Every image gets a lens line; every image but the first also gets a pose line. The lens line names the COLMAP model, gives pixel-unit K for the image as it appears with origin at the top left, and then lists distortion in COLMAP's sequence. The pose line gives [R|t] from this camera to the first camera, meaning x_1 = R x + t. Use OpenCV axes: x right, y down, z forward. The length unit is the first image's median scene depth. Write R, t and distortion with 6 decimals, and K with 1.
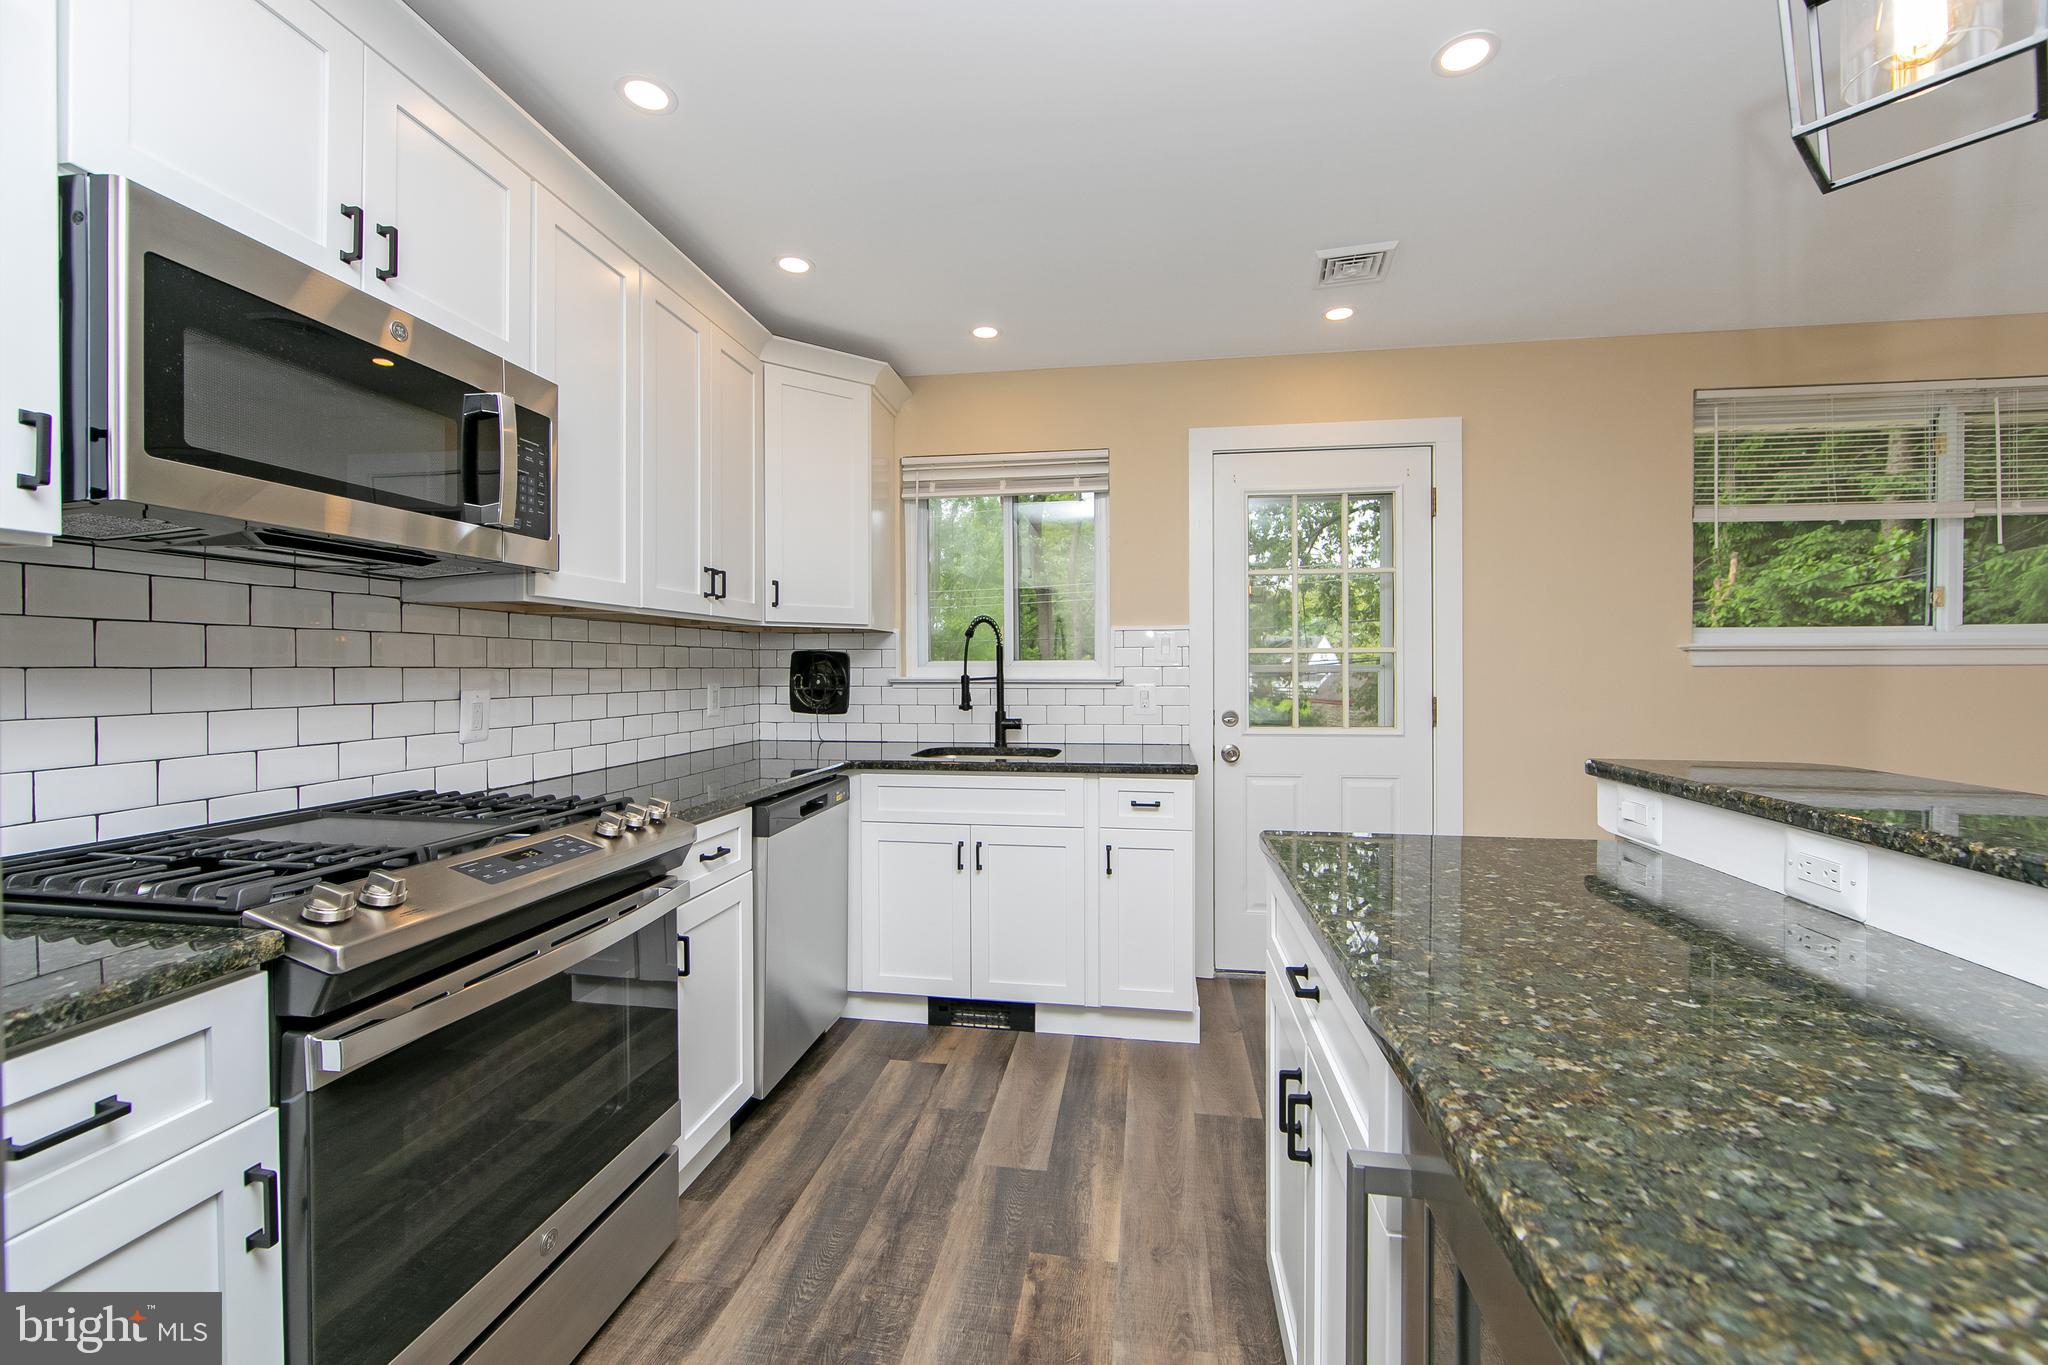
lens RADIAL K [[810.4, 0, 1028.8], [0, 810.4, 682.5], [0, 0, 1]] dist [-0.002100, 0.000166]
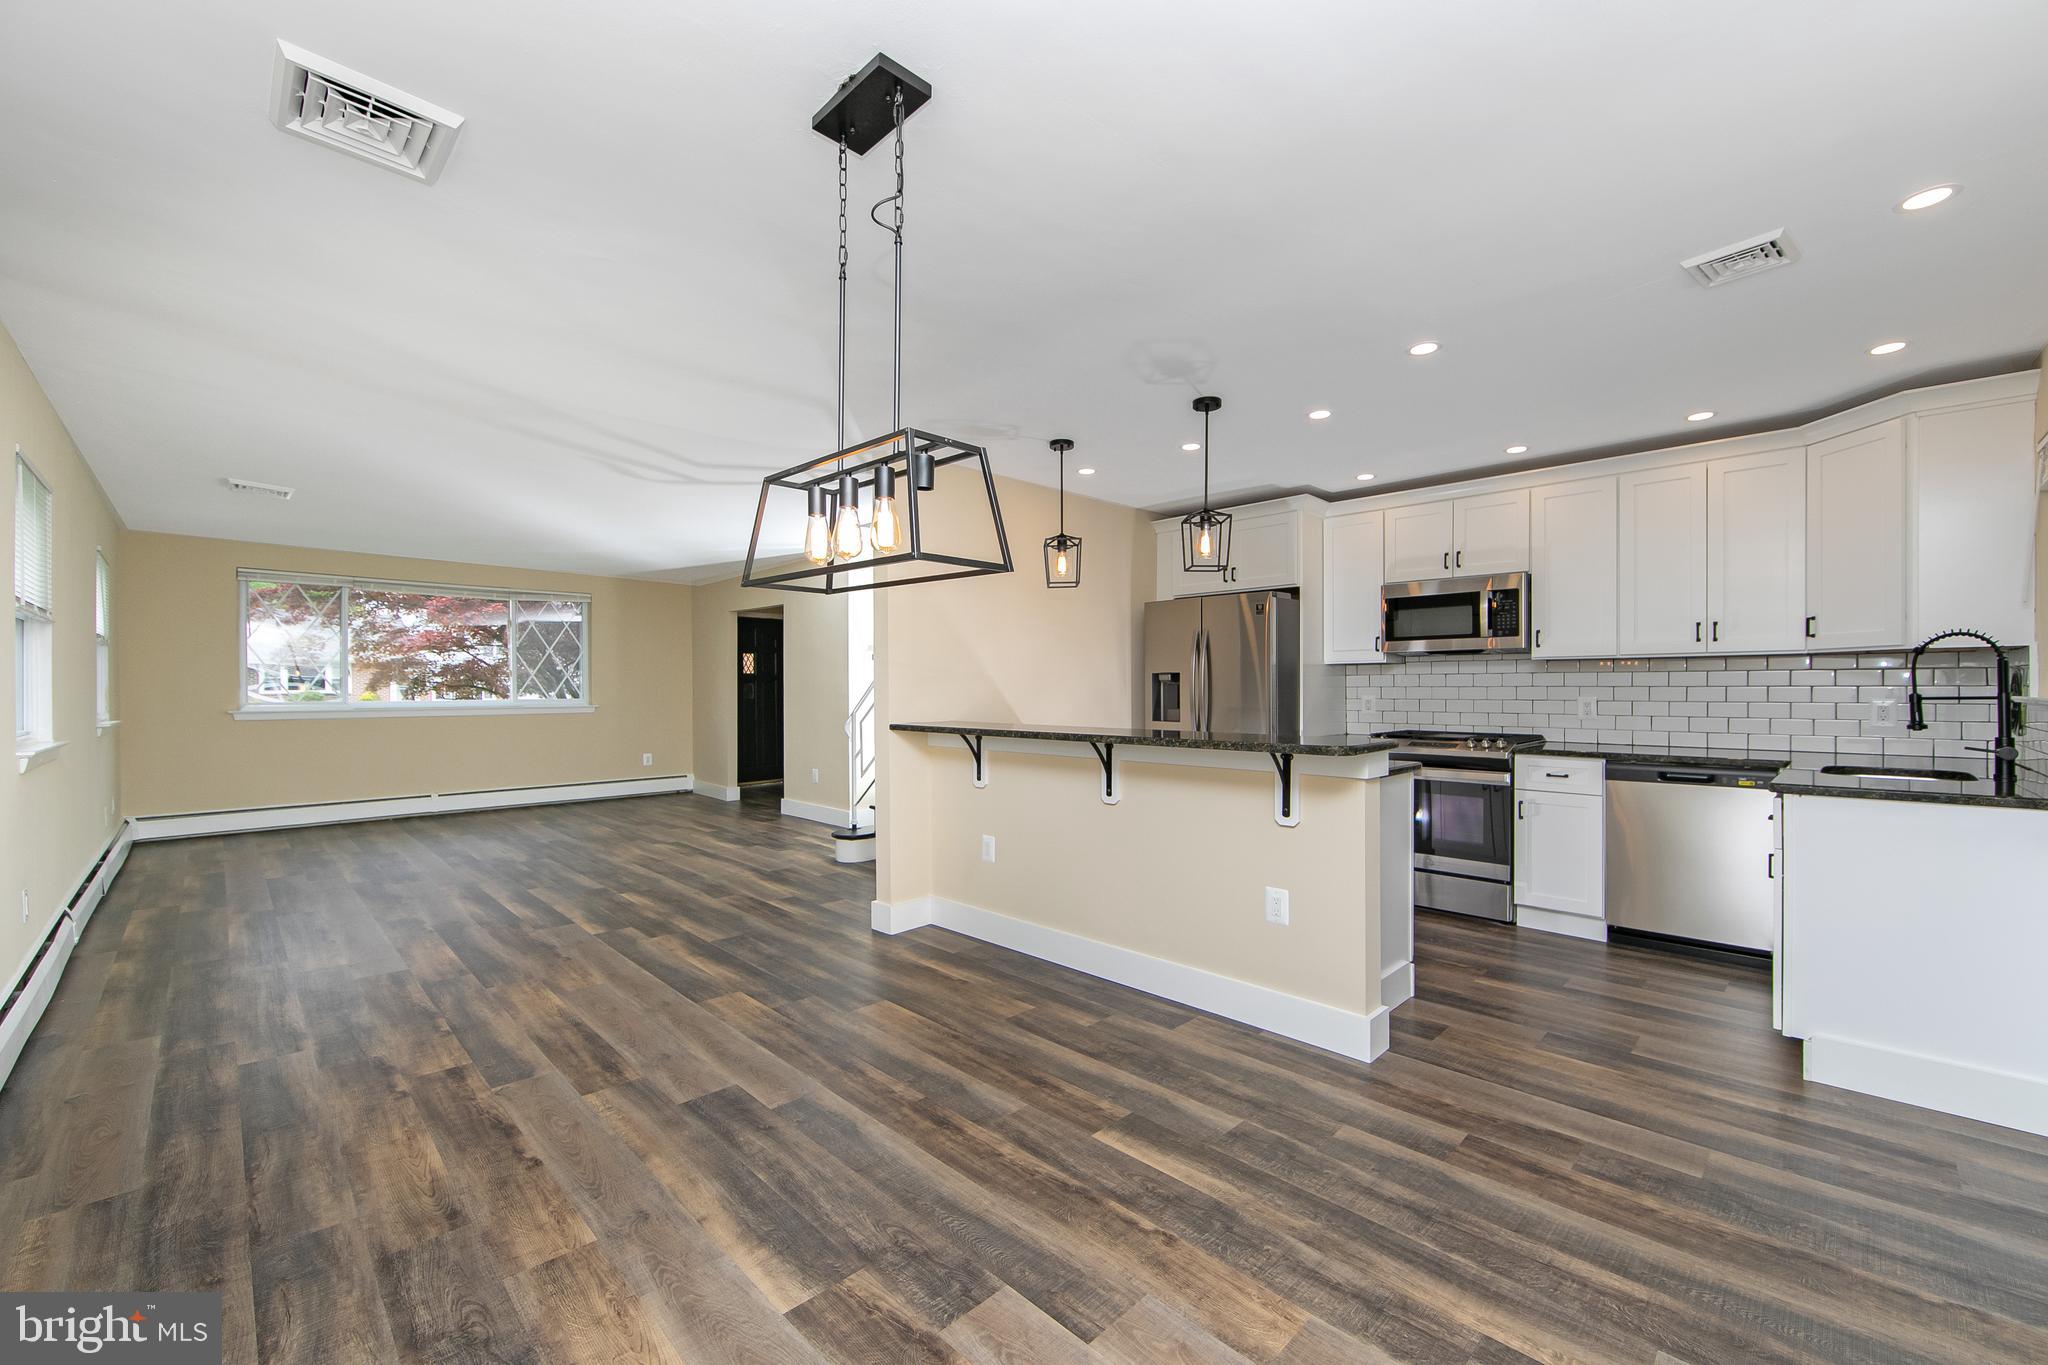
lens RADIAL K [[810.4, 0, 1028.8], [0, 810.4, 682.5], [0, 0, 1]] dist [-0.002100, 0.000166]
pose [[-0.594746, 0.000974, -0.803913, 1.868959], [-0.005604, 0.999970, 0.005357, -0.029148], [0.803894, 0.007691, -0.594723, 1.015839]]
